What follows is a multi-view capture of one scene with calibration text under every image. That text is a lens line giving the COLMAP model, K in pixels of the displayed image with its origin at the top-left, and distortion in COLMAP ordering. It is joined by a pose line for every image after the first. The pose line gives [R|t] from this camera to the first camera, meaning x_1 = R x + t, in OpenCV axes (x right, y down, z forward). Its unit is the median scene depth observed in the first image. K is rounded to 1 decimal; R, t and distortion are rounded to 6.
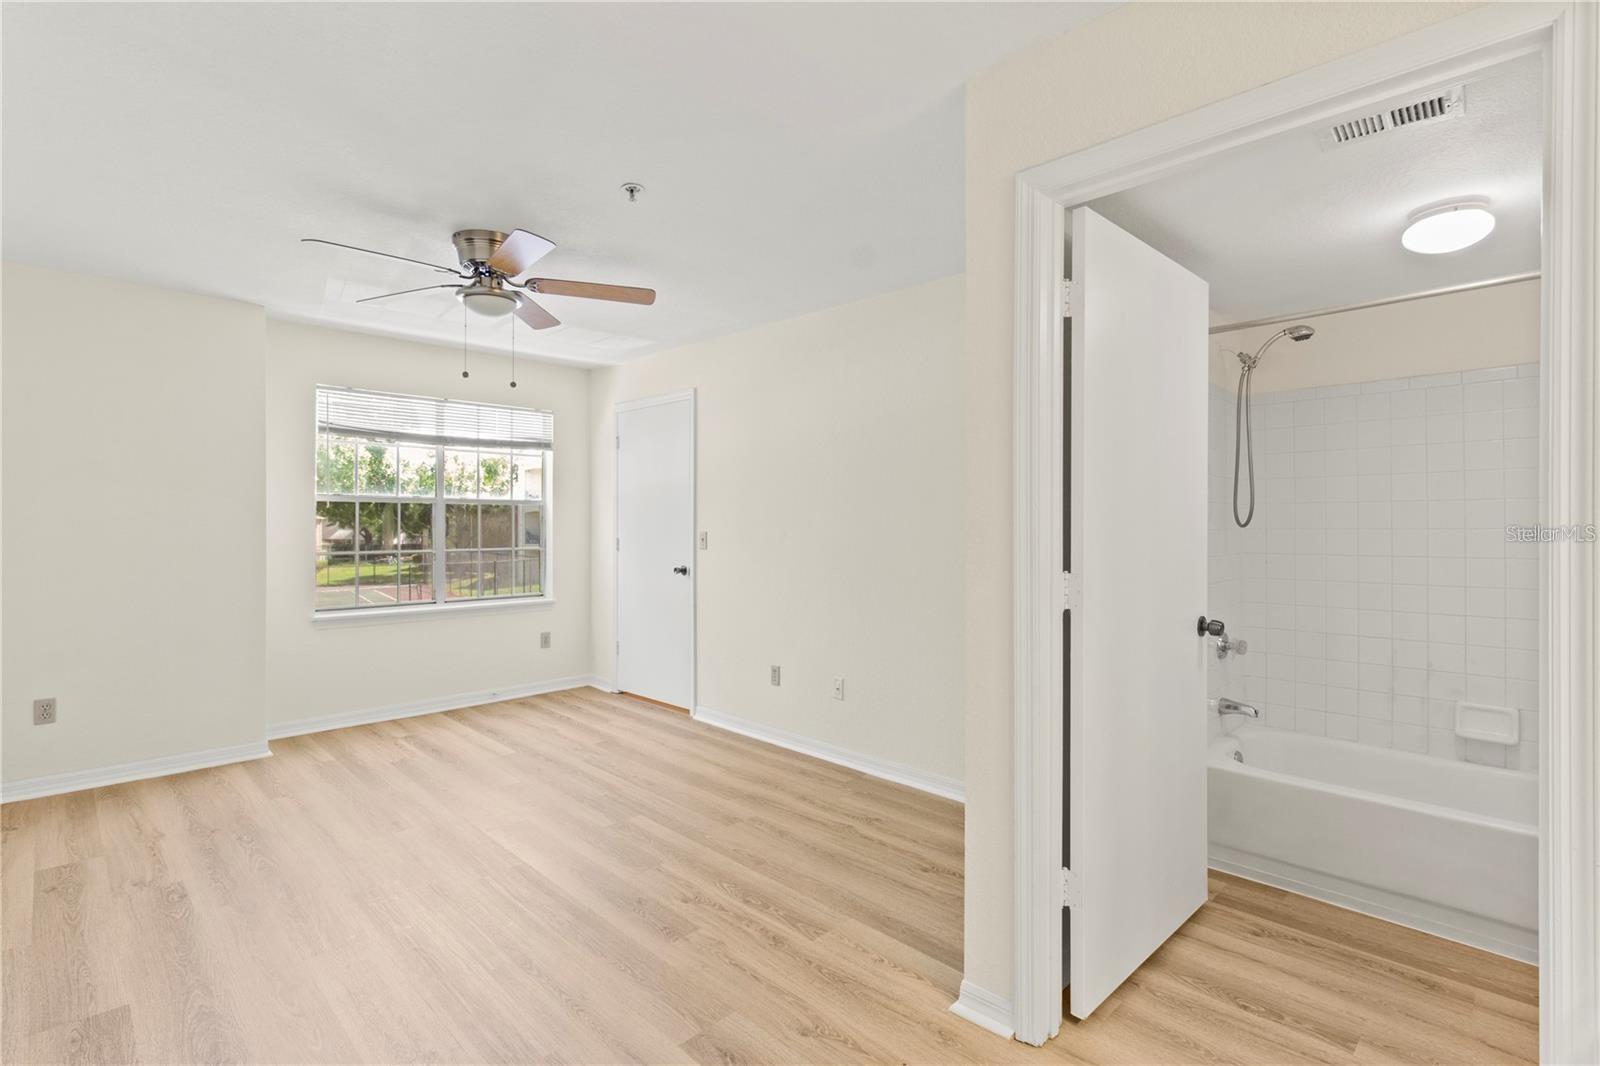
lens RADIAL K [[746.8, 0, 815.1], [0, 746.8, 530.0], [0, 0, 1]] dist [0.003840, -0.002015]
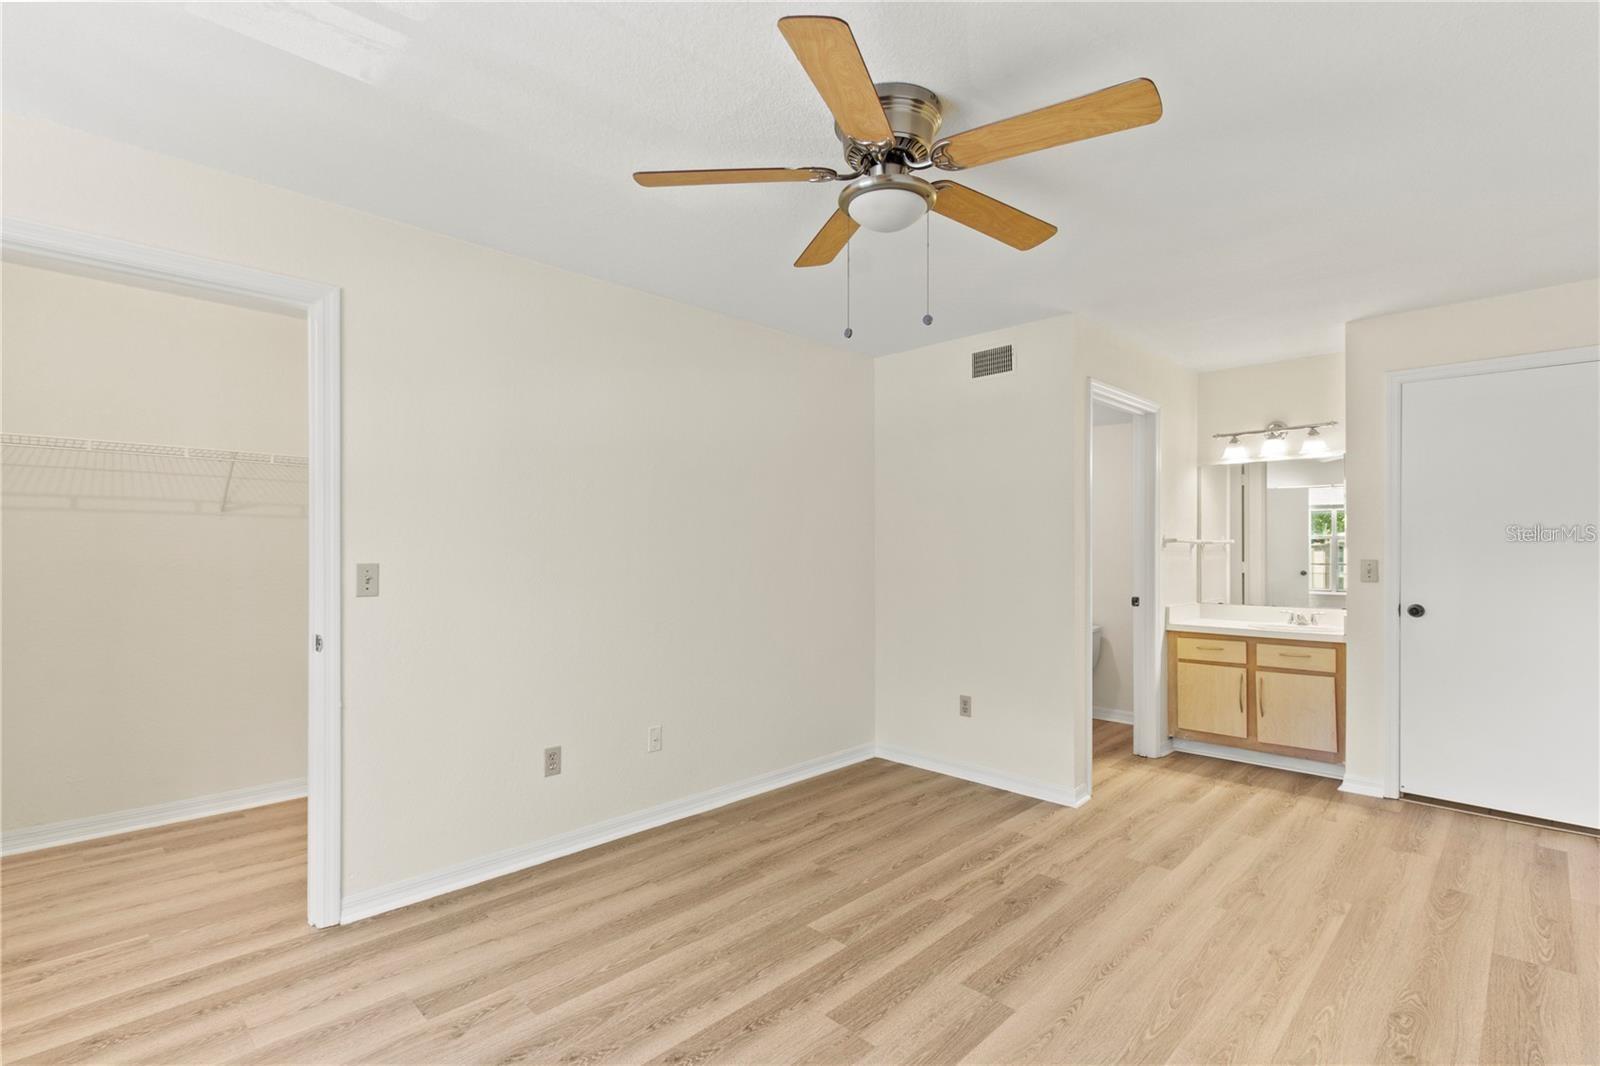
lens RADIAL K [[746.8, 0, 810.8], [0, 746.8, 541.0], [0, 0, 1]] dist [0.003840, -0.002015]
pose [[0.000765, 0.006188, 0.999981, -1.094982], [0.010033, 0.999930, -0.006195, -0.011404], [-0.999949, 0.010037, 0.000703, 1.076449]]
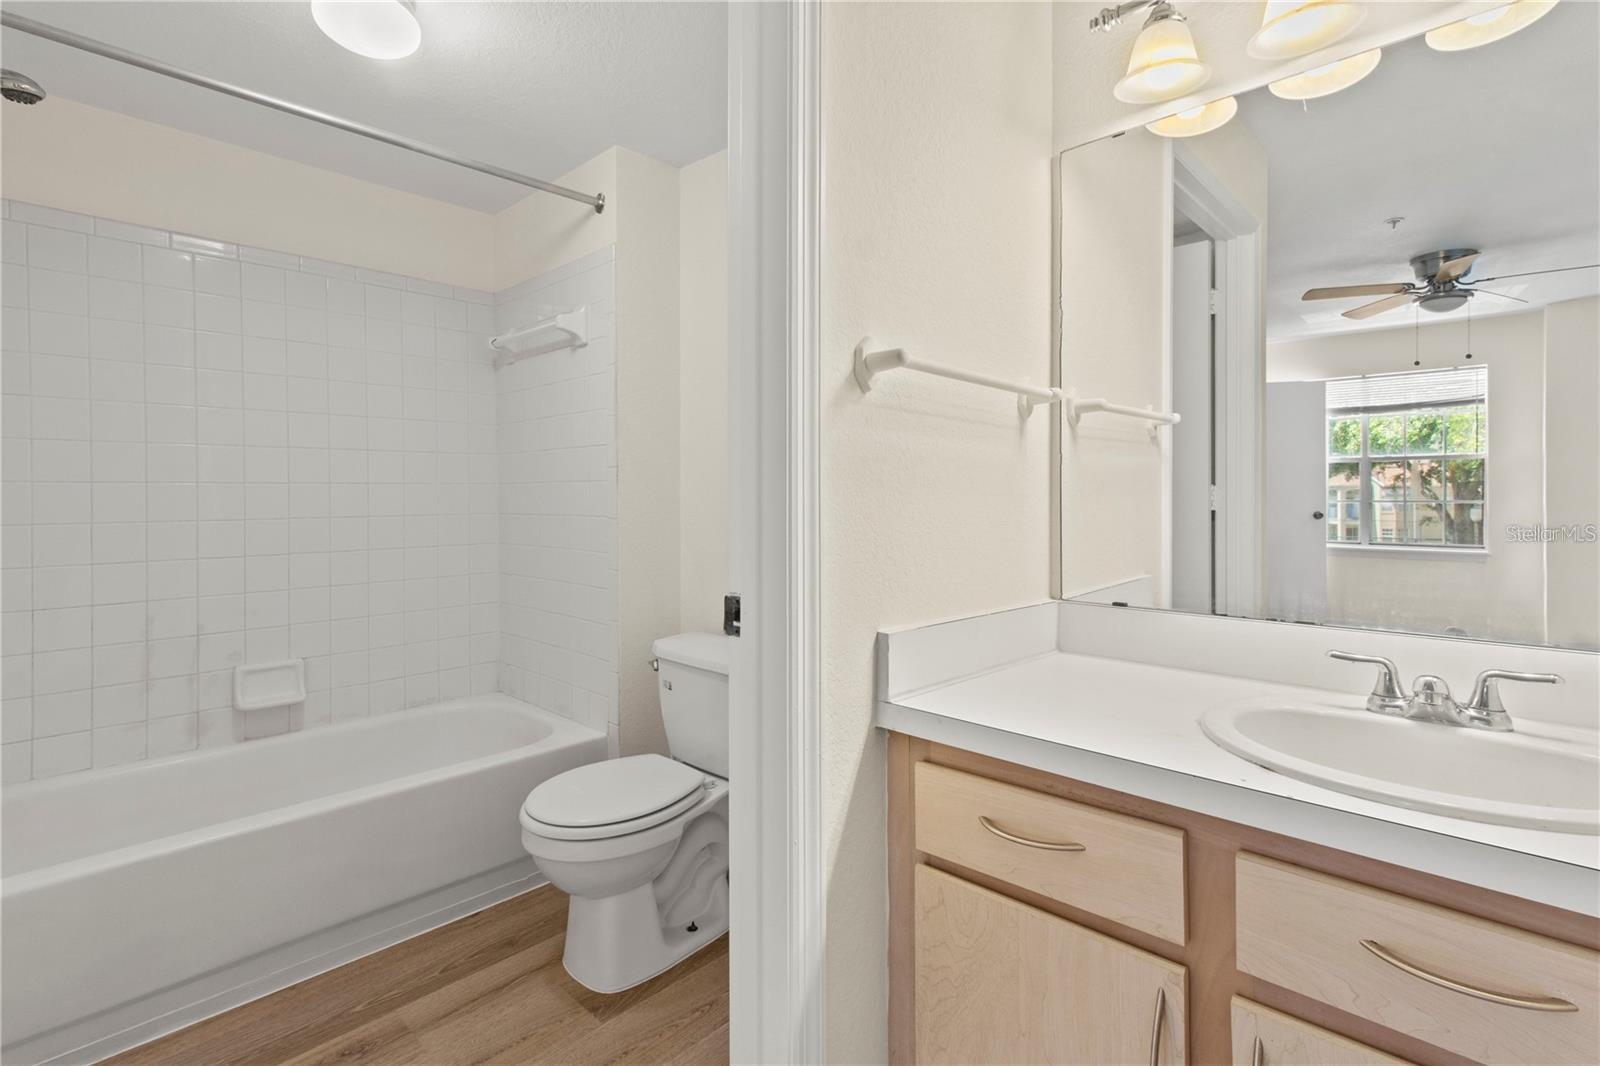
lens RADIAL K [[746.8, 0, 827.7], [0, 746.8, 490.1], [0, 0, 1]] dist [0.003840, -0.002015]
pose [[-0.025887, 0.002610, 0.999661, 0.058671], [0.008583, 0.999960, -0.002388, 0.049496], [-0.999628, 0.008518, -0.025908, 0.386977]]
